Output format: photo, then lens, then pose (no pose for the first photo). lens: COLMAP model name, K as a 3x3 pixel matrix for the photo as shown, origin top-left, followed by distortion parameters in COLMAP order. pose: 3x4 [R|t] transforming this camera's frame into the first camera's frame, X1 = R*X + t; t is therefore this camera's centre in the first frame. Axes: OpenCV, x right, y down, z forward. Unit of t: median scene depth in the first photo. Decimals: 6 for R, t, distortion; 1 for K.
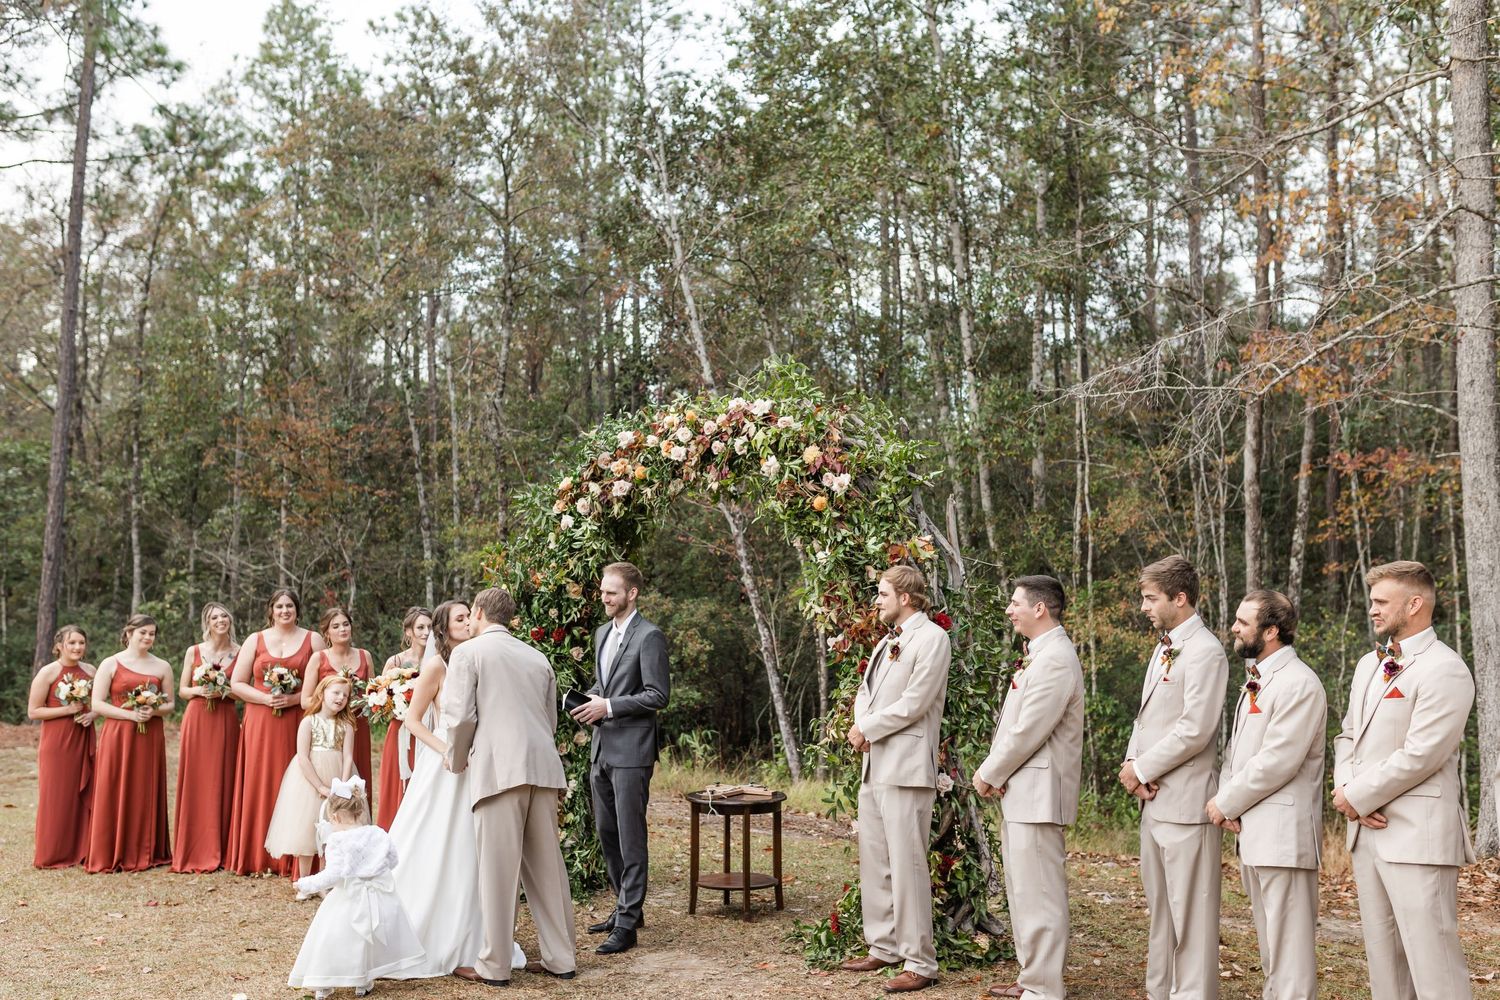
lens RADIAL K [[1420.1, 0, 772.6], [0, 1420.1, 501.1], [0, 0, 1]] dist [-0.002268, 0.004312]
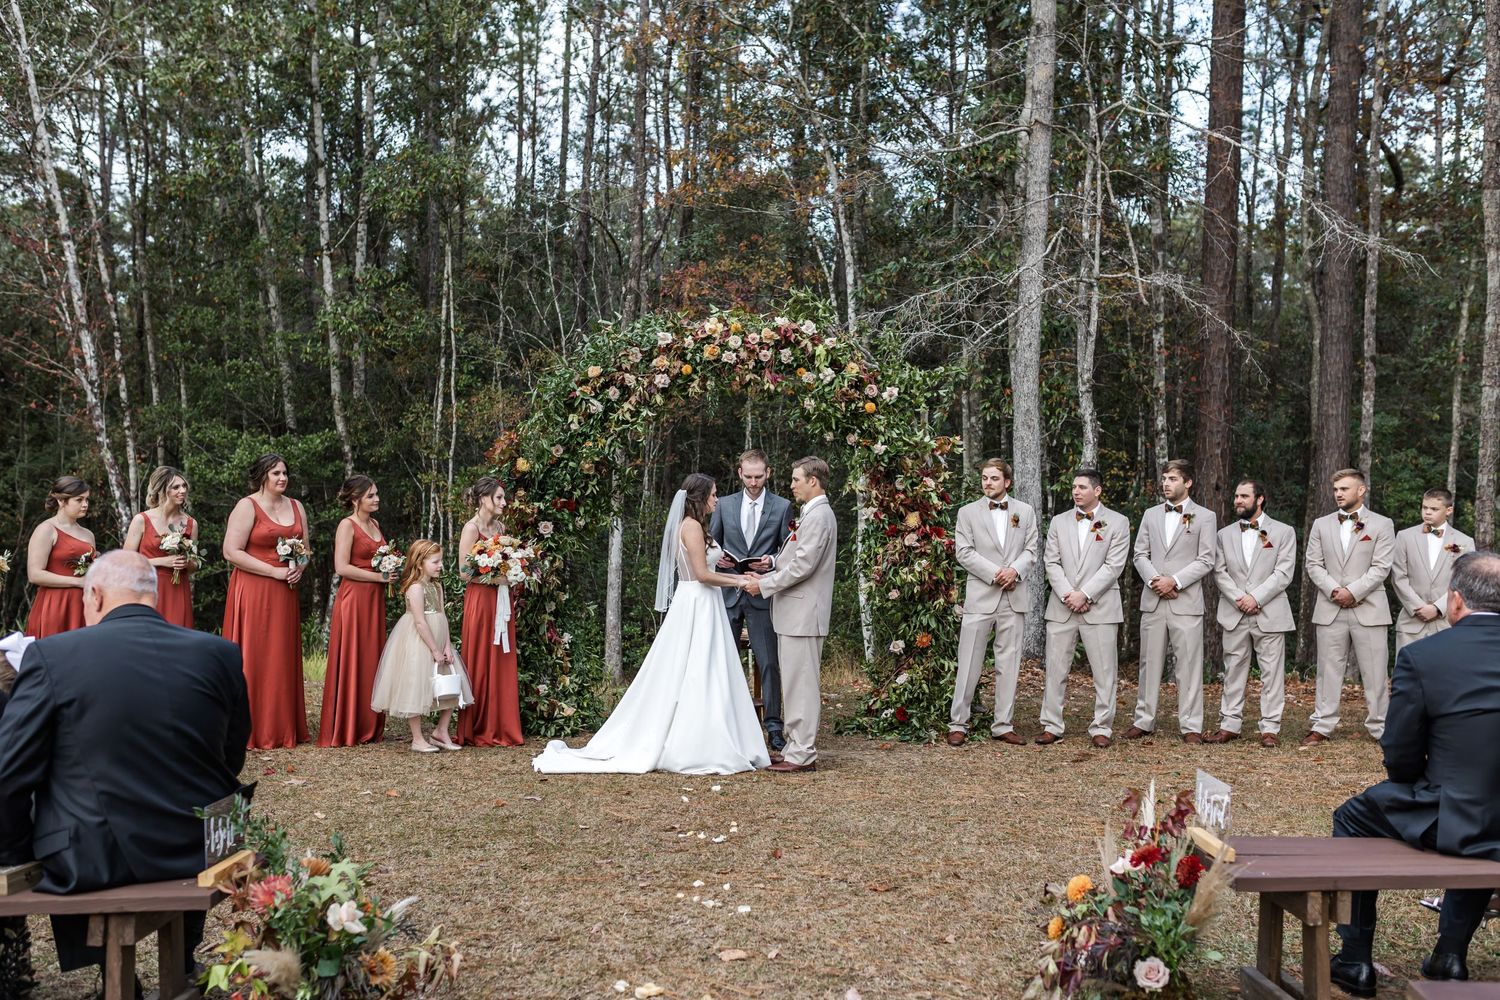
lens RADIAL K [[1425.9, 0, 753.4], [0, 1425.9, 497.7], [0, 0, 1]] dist [-0.001131, 0.001174]
pose [[0.780394, 0.015814, 0.625088, -0.271822], [-0.063304, 0.996542, 0.053821, 0.006447], [-0.622076, -0.081572, 0.778696, 0.008938]]
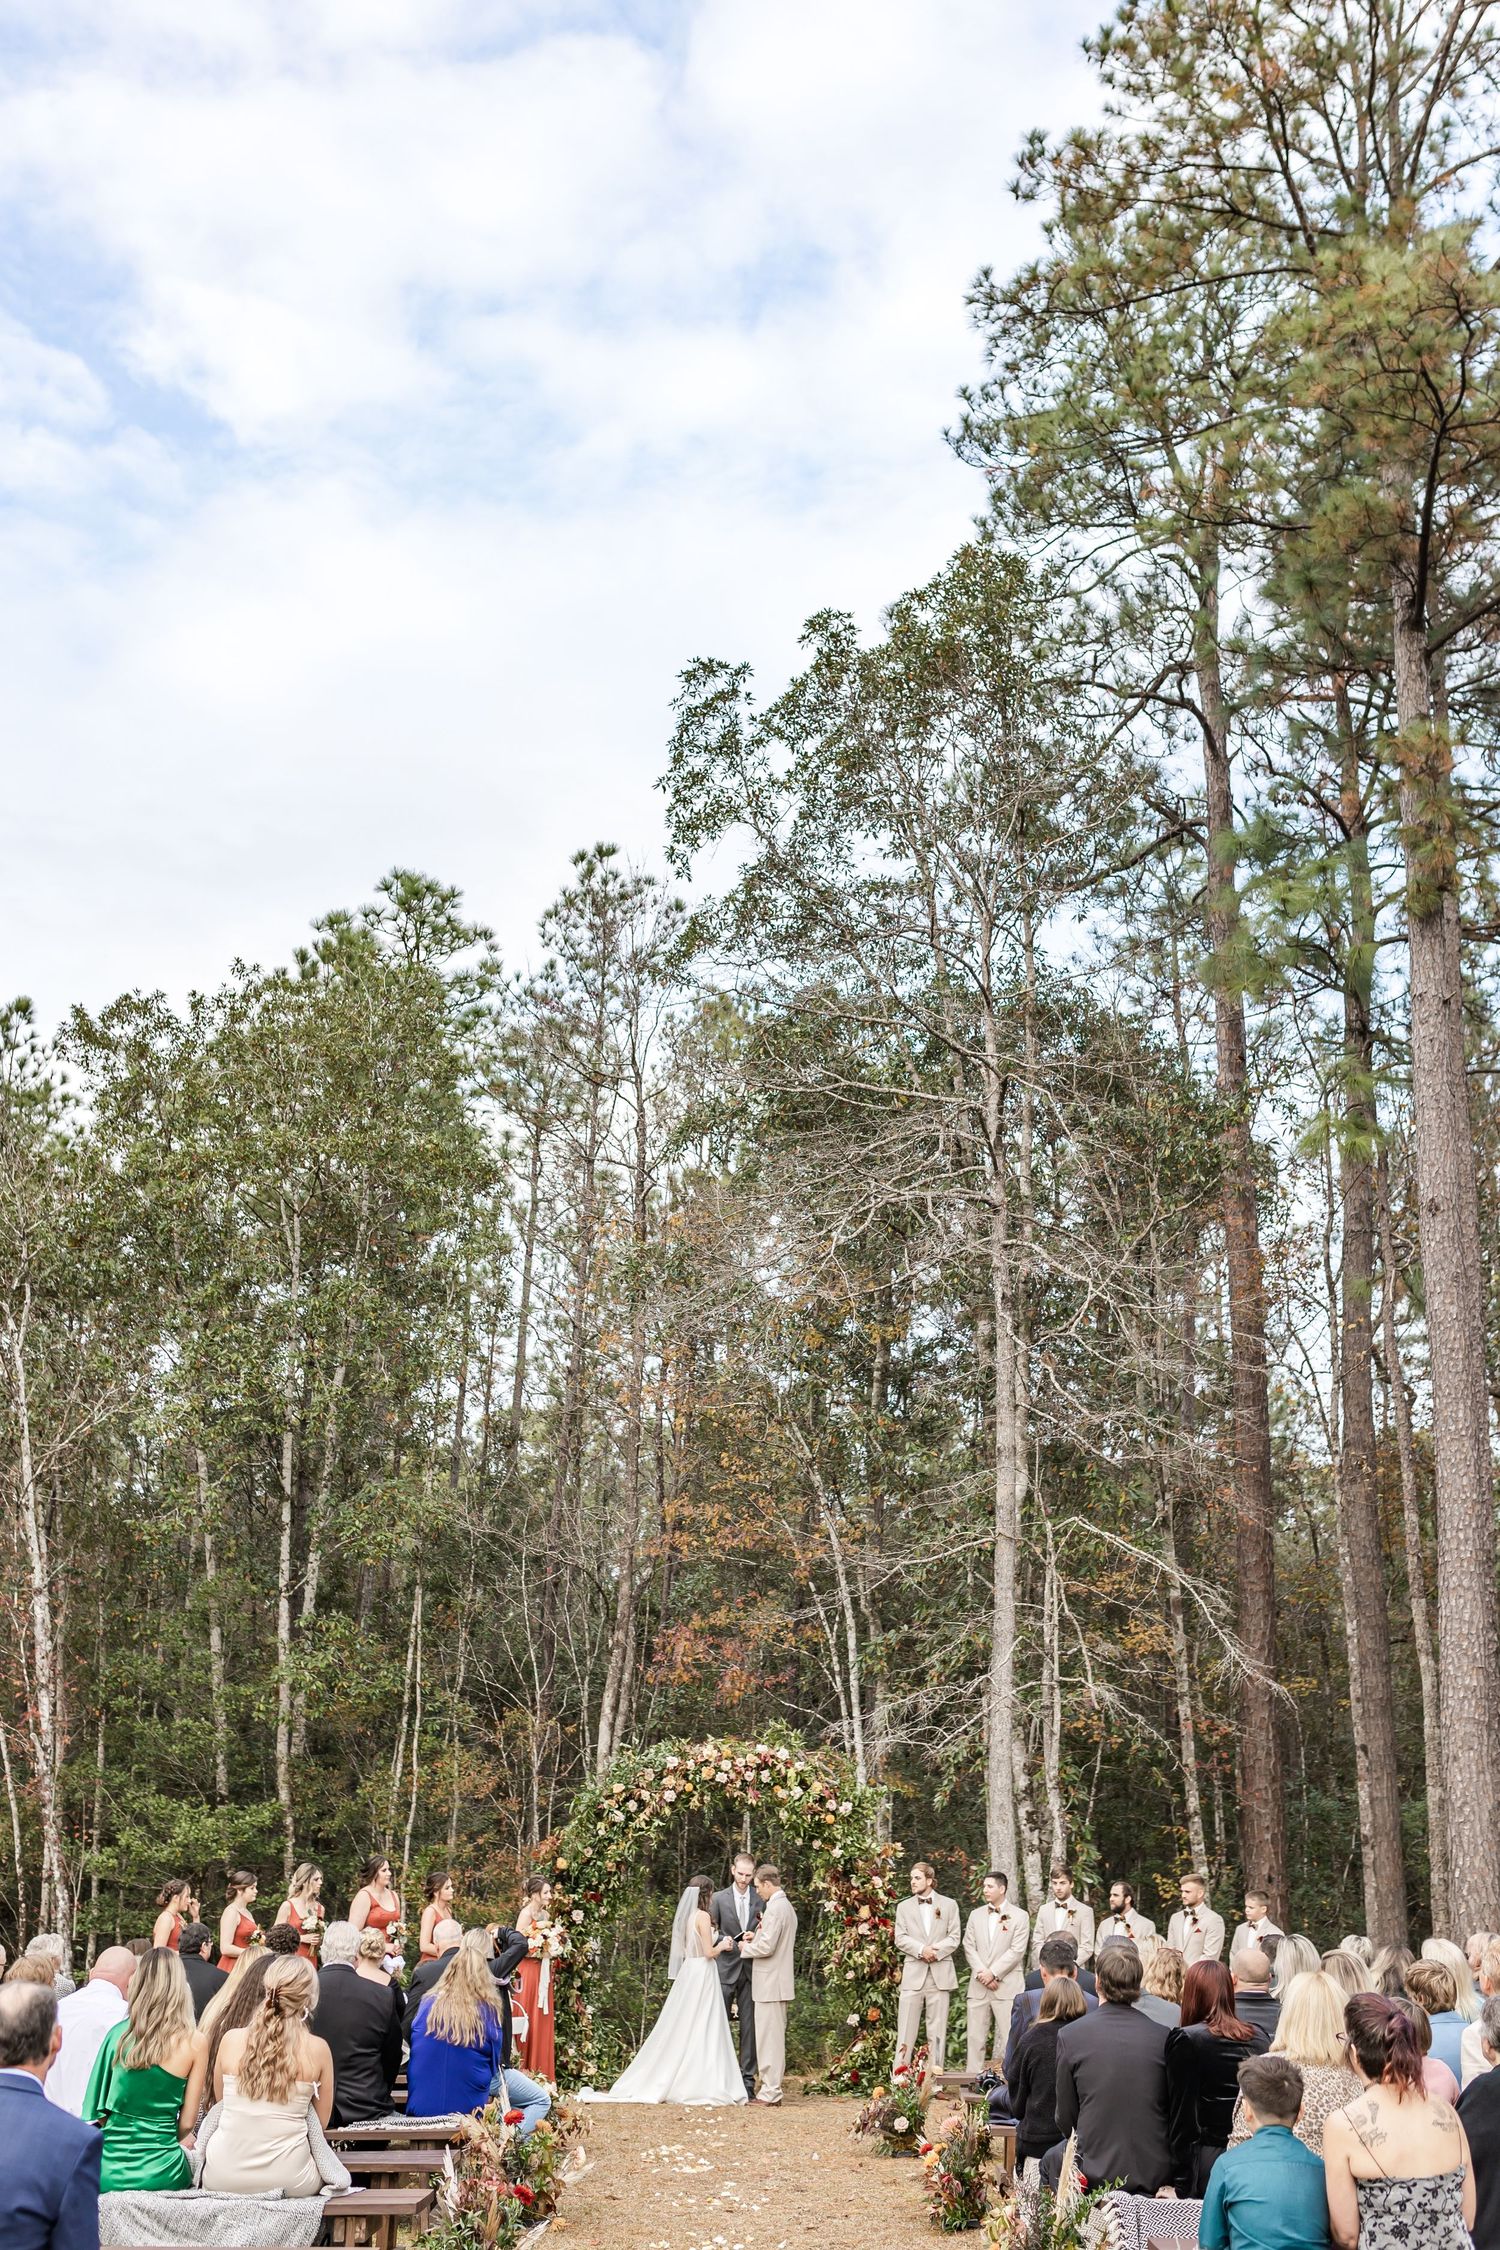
lens RADIAL K [[2265.8, 0, 726.6], [0, 2265.8, 1062.8], [0, 0, 1]] dist [-0.001348, 0.000672]
pose [[0.790865, 0.228670, 0.567664, -0.564282], [-0.072326, 0.955993, -0.284335, -0.026122], [-0.607701, 0.183814, 0.772600, -0.371738]]
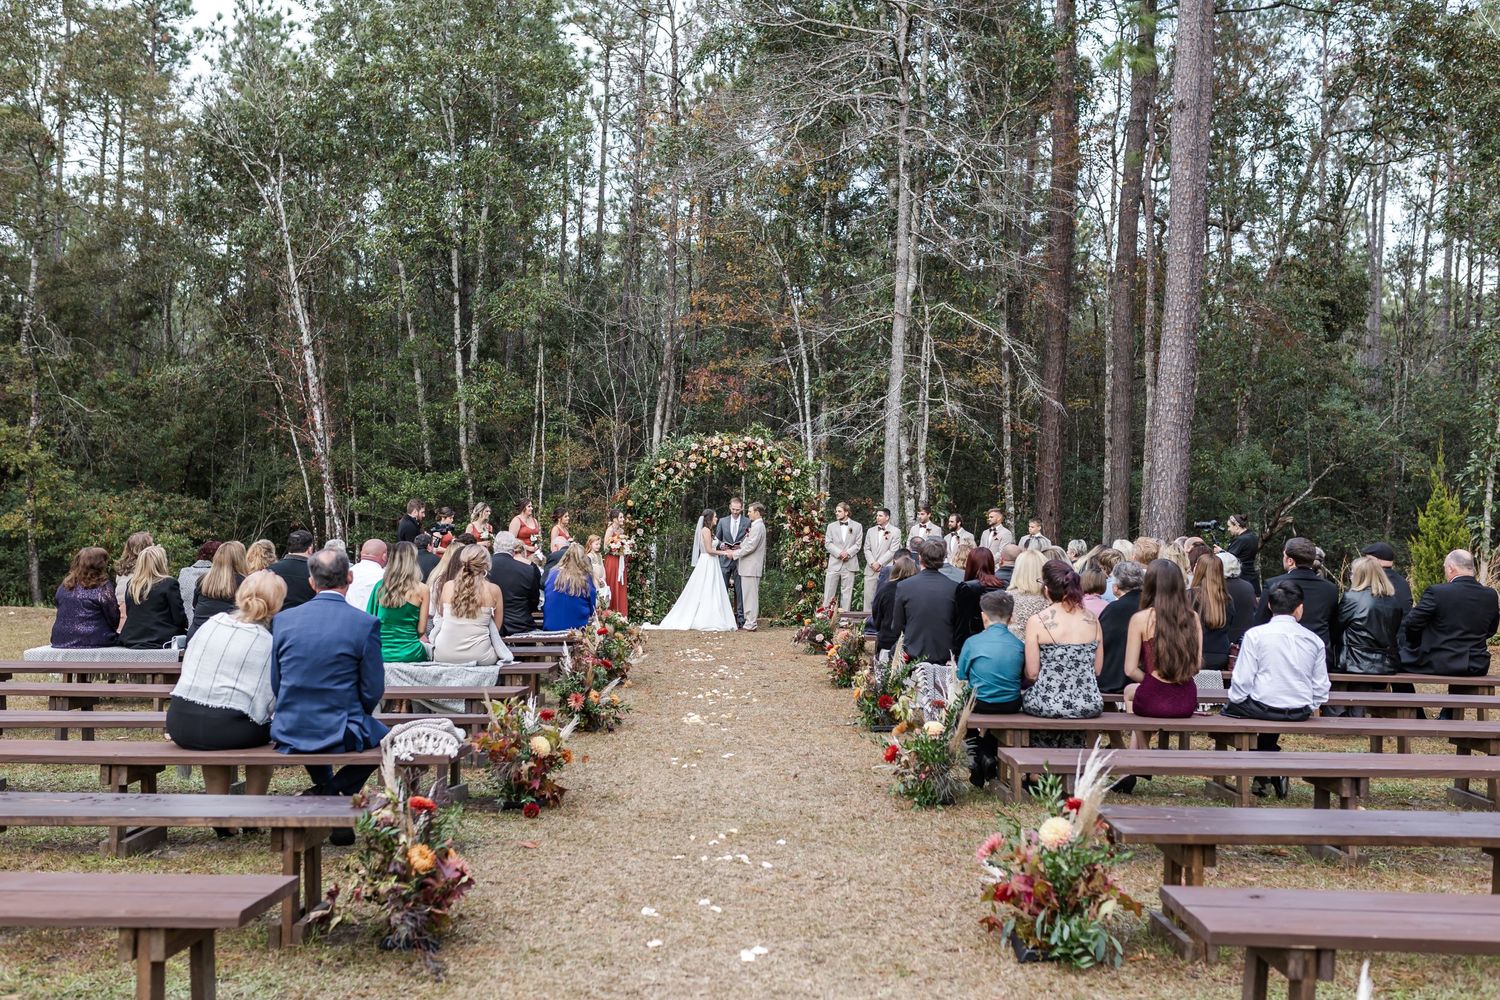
lens RADIAL K [[1456.8, 0, 743.9], [0, 1456.8, 500.1], [0, 0, 1]] dist [0.000597, -0.000449]
pose [[0.787982, 0.030467, 0.614944, -0.579515], [-0.072878, 0.996369, 0.044022, -0.024502], [-0.611370, -0.079504, 0.787341, -0.402839]]
